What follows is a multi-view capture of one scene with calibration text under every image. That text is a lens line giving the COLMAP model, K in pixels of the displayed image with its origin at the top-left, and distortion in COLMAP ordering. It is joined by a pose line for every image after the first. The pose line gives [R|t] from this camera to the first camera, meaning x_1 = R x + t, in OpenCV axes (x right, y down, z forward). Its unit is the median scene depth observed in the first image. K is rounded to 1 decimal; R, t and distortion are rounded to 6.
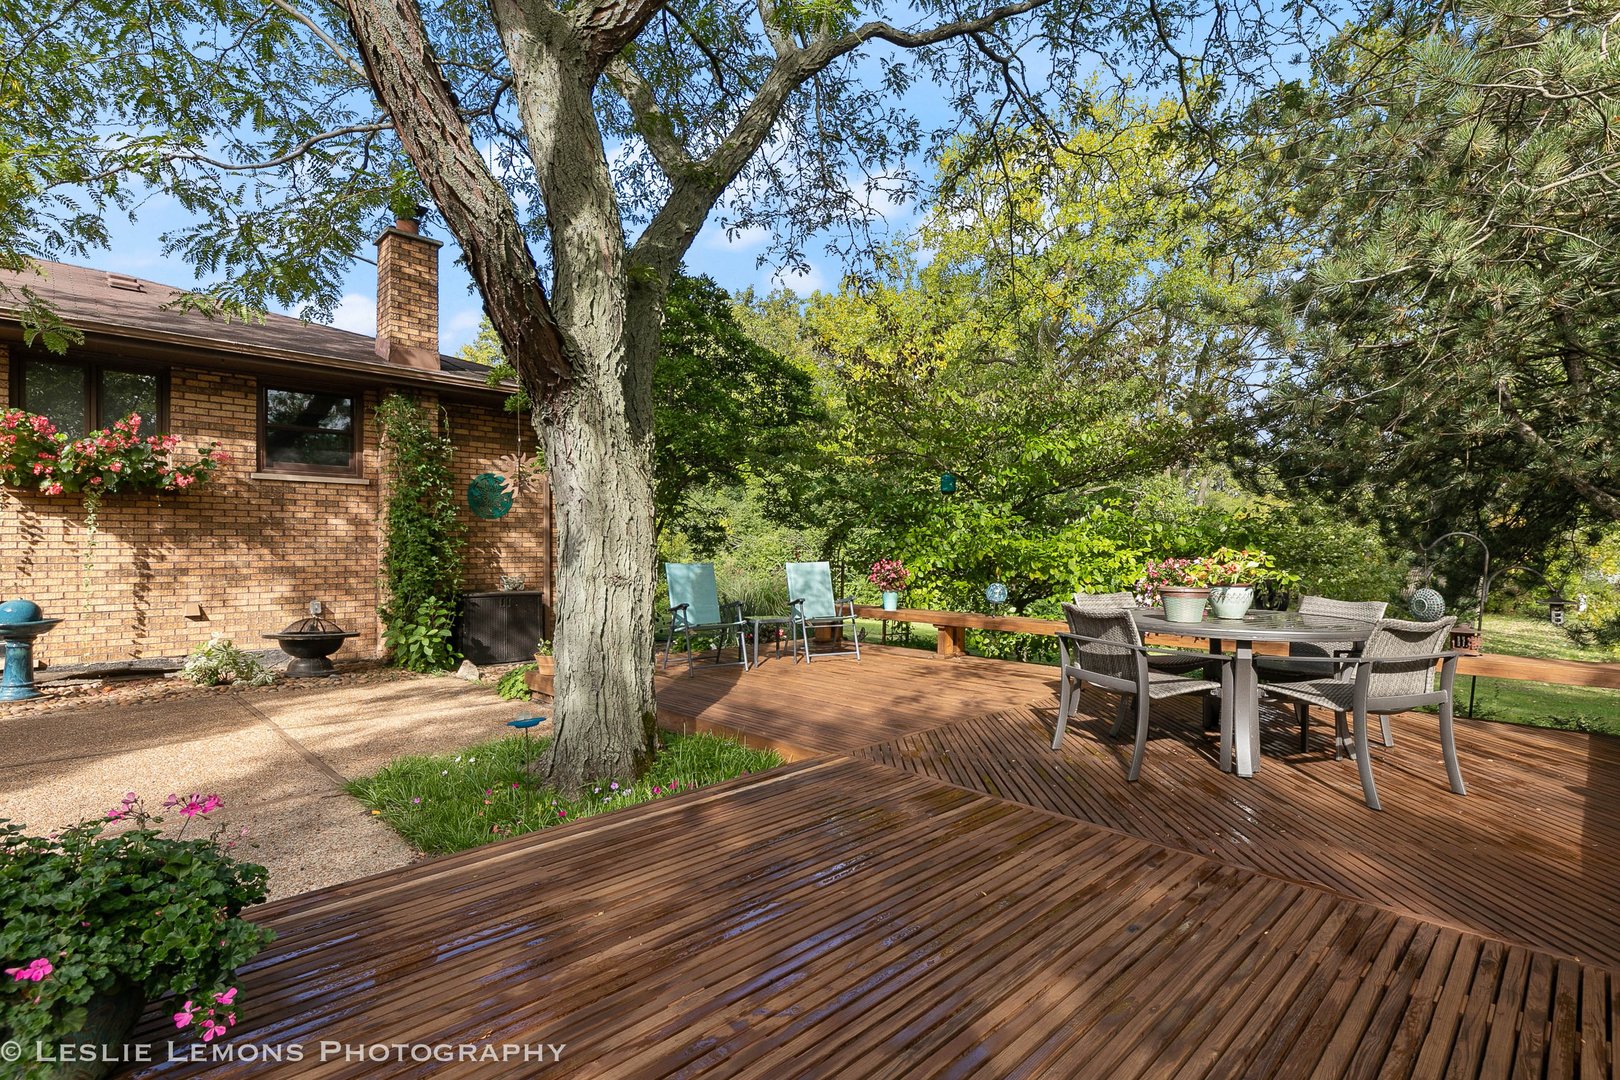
lens RADIAL K [[771.3, 0, 807.4], [0, 771.3, 542.3], [0, 0, 1]] dist [0.003032, 0.000379]
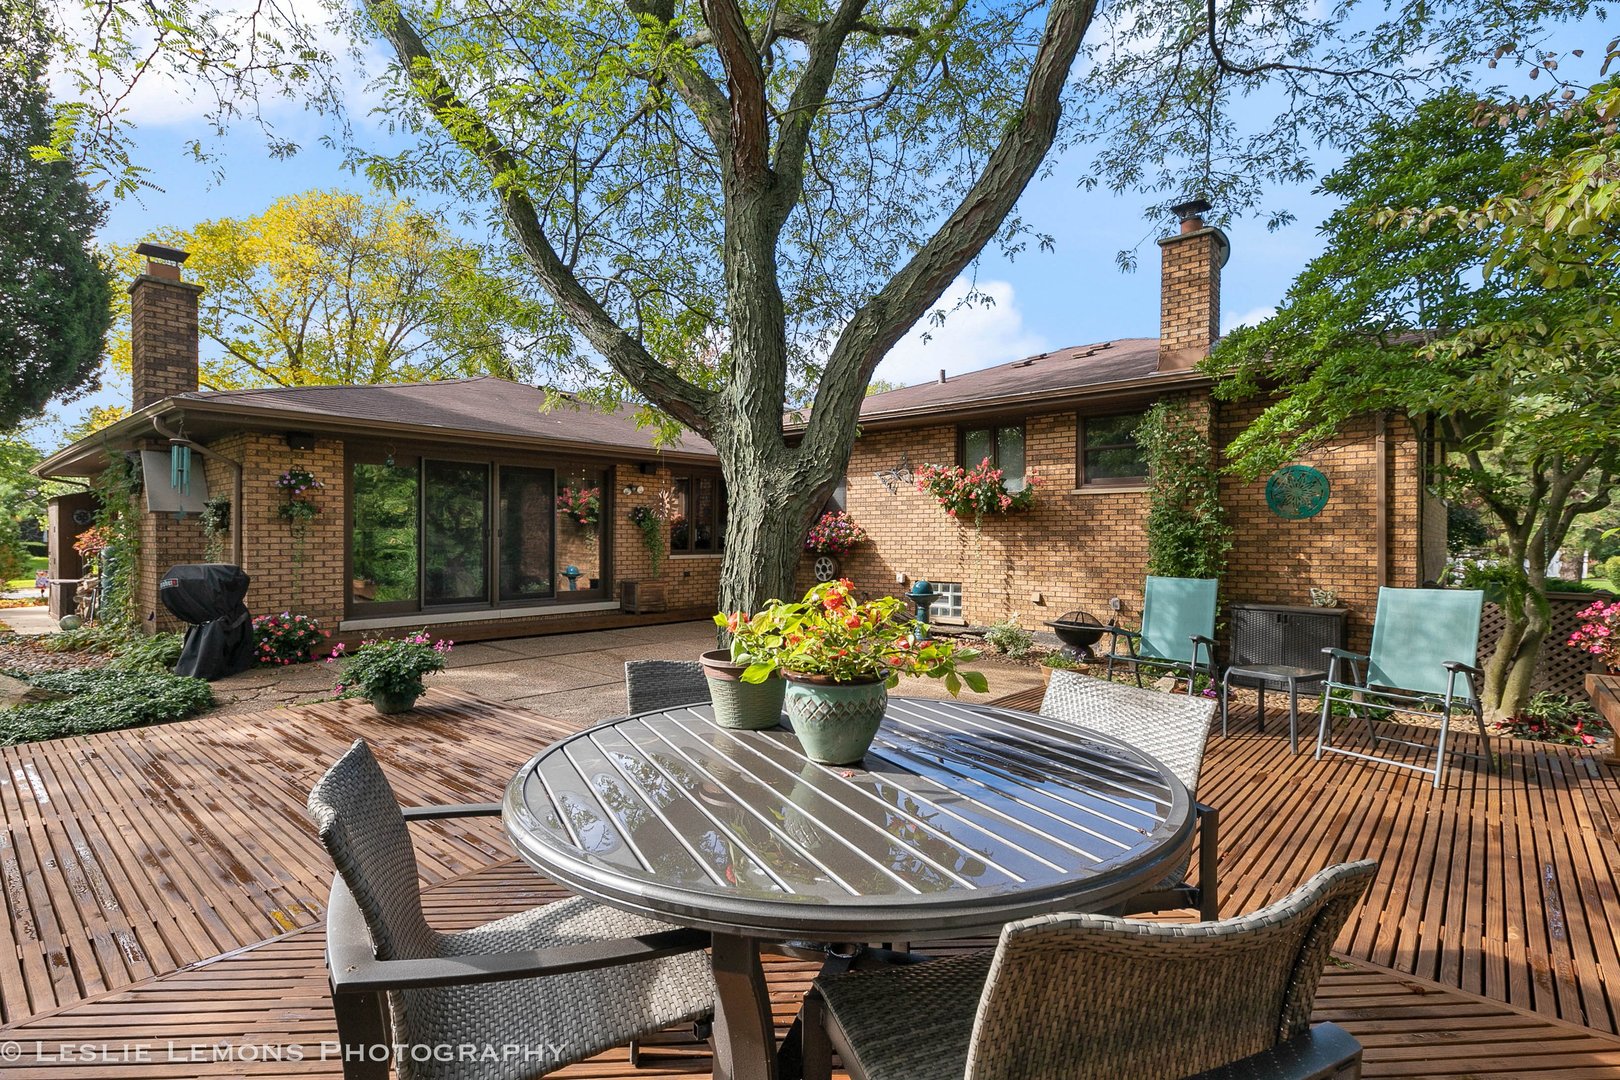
lens RADIAL K [[771.3, 0, 807.4], [0, 771.3, 542.3], [0, 0, 1]] dist [0.003032, 0.000379]
pose [[0.070869, -0.001741, -0.997484, 0.470562], [-0.004136, 0.999989, -0.002039, -0.001949], [0.997477, 0.004270, 0.070861, 0.481135]]
